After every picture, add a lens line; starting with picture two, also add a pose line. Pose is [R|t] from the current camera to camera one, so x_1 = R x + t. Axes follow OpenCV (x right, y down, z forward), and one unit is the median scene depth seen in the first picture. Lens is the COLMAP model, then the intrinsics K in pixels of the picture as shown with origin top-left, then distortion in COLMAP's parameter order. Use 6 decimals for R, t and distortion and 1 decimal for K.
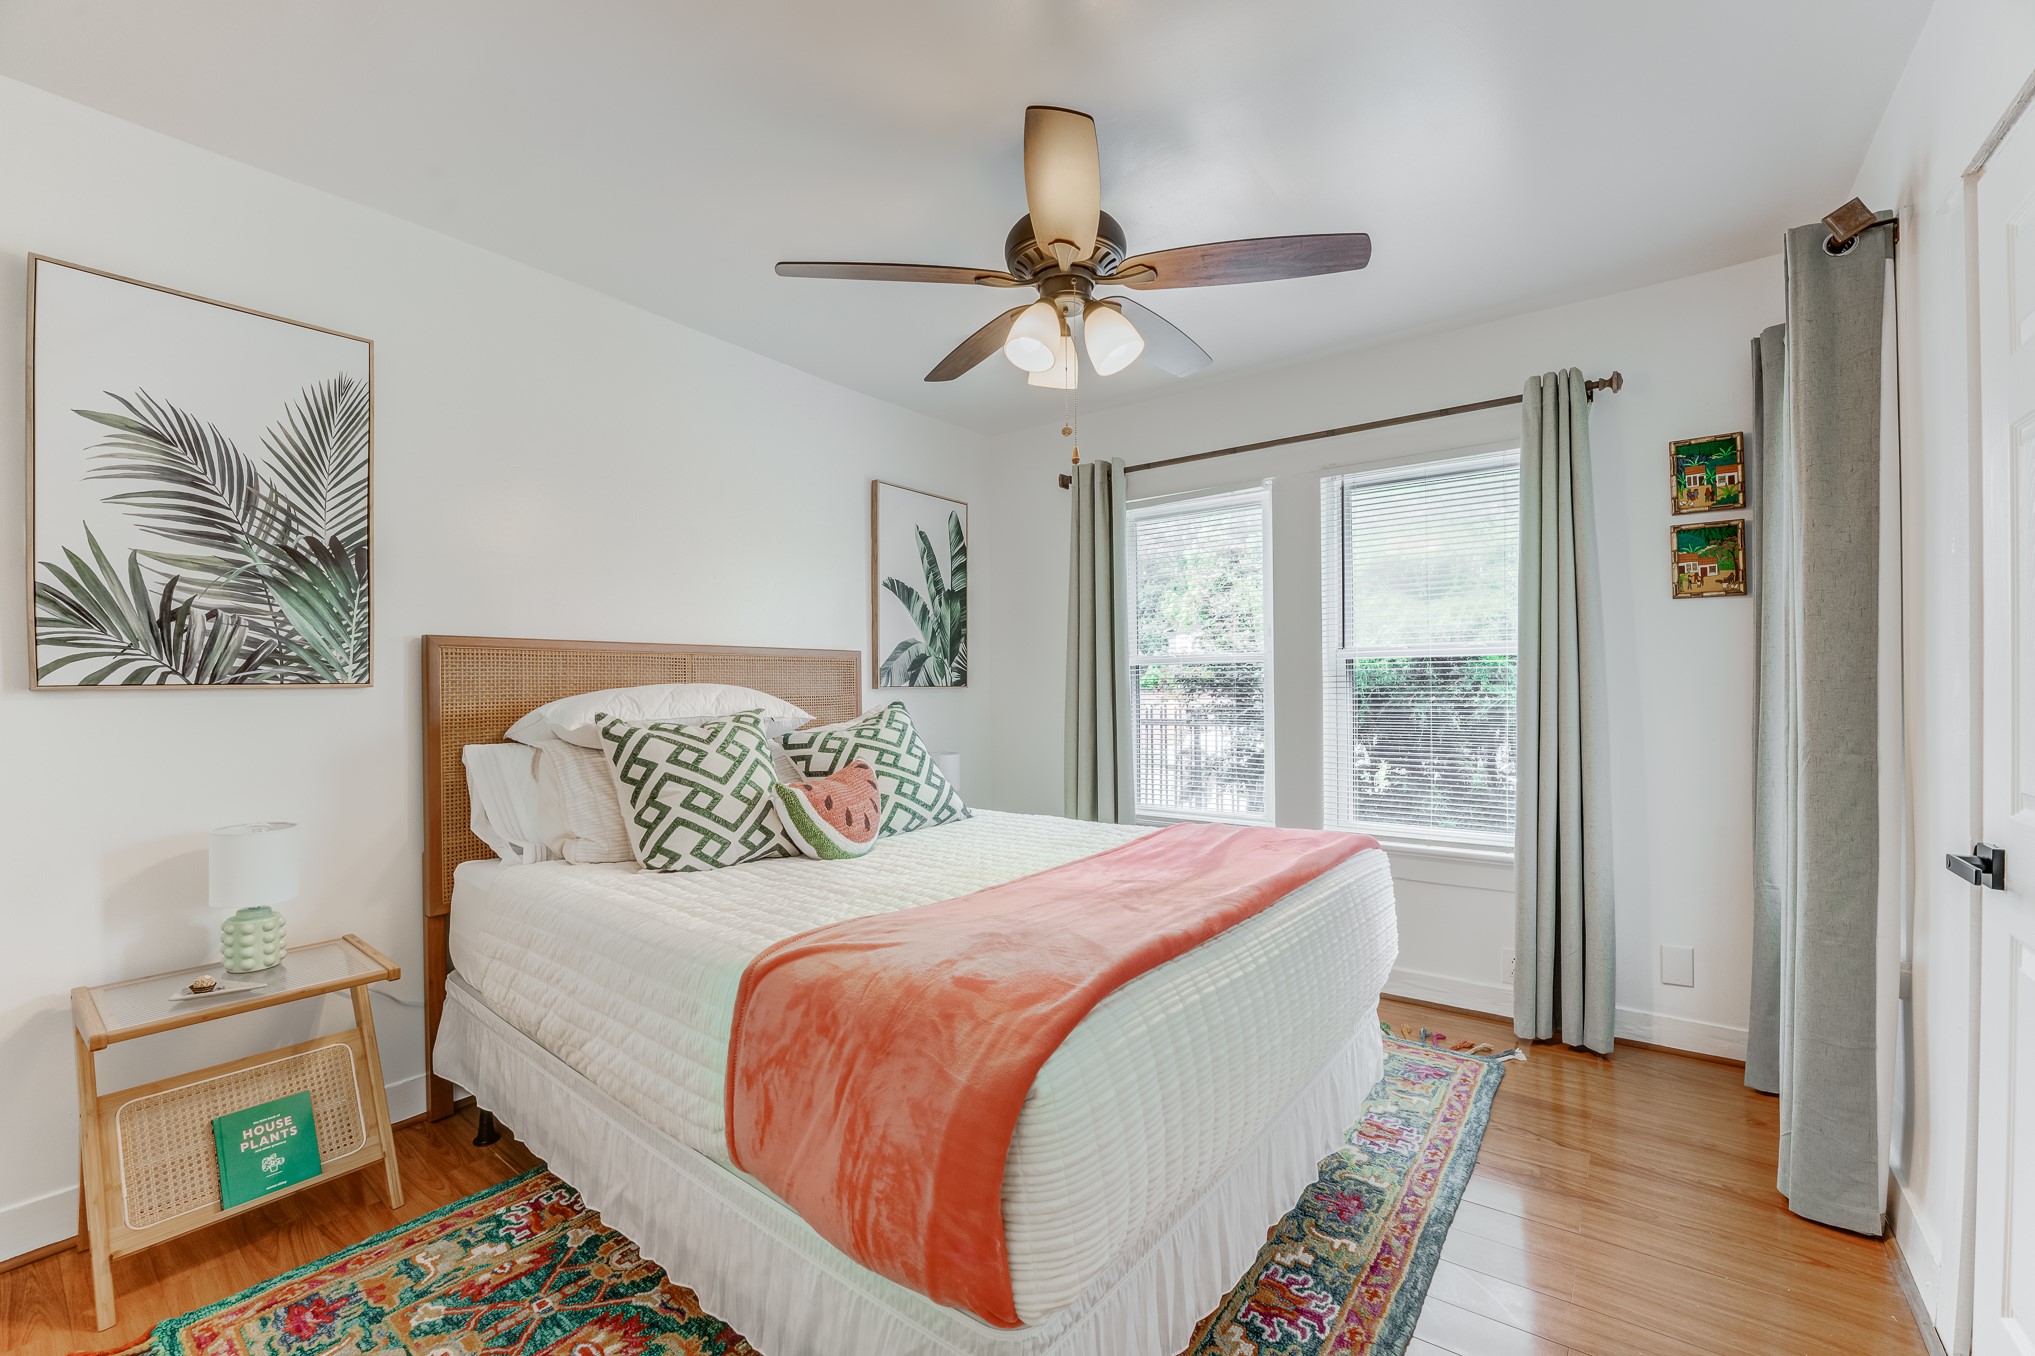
lens RADIAL K [[828.2, 0, 1023.6], [0, 828.2, 694.7], [0, 0, 1]] dist [-0.042173, -0.000450]
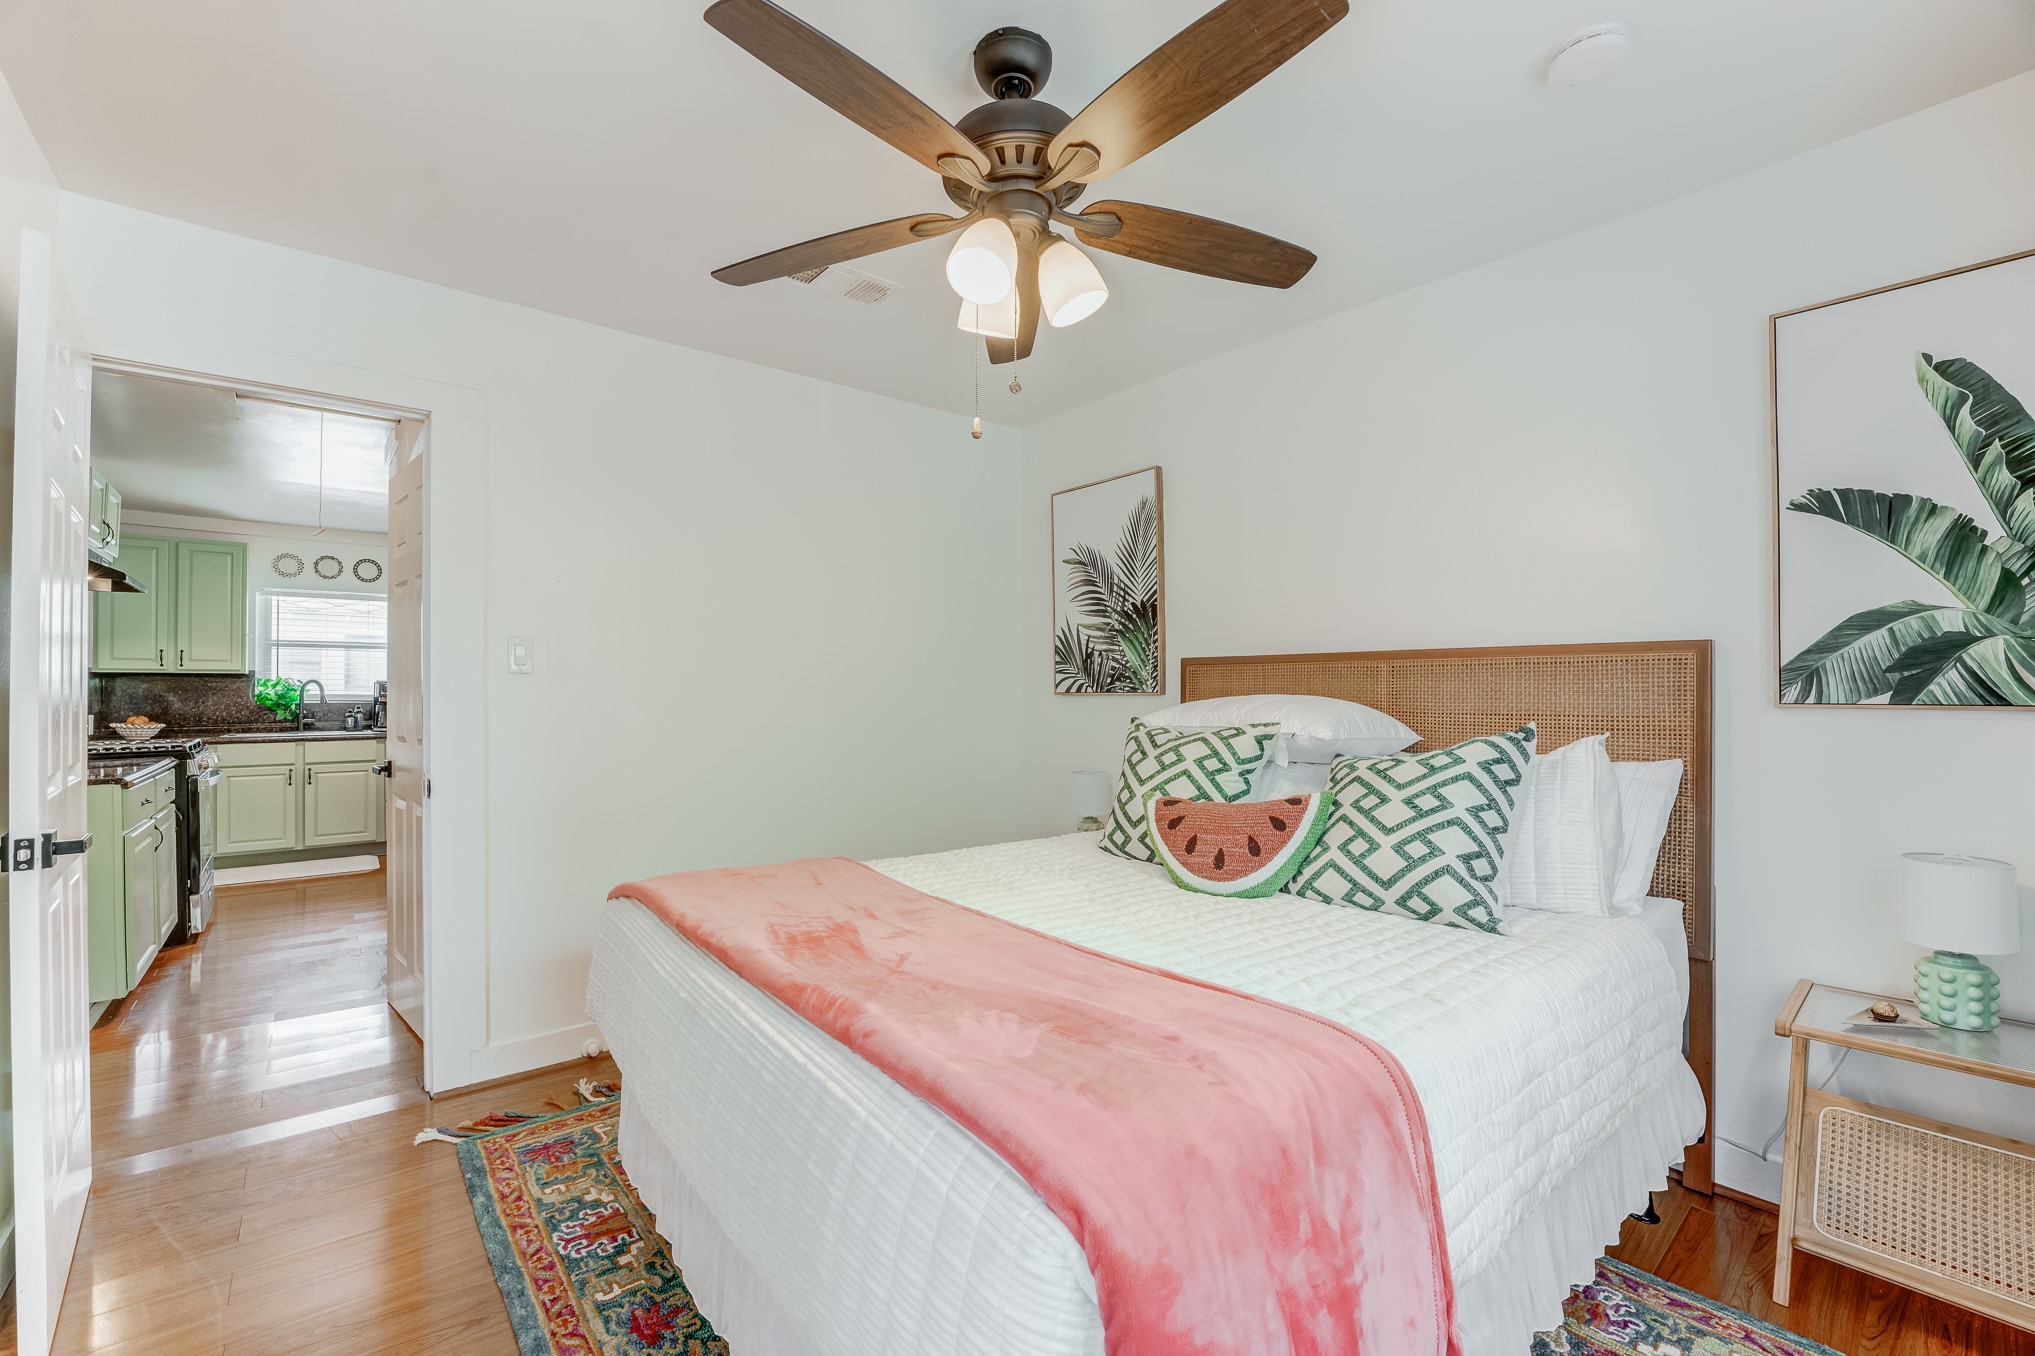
lens RADIAL K [[827.1, 0, 968.2], [0, 827.1, 692.0], [0, 0, 1]] dist [-0.014330, -0.000866]
pose [[-0.272368, 0.008866, -0.962152, 0.821027], [-0.011335, 0.999859, 0.012422, -0.031346], [0.962126, 0.014290, -0.272229, 1.130914]]
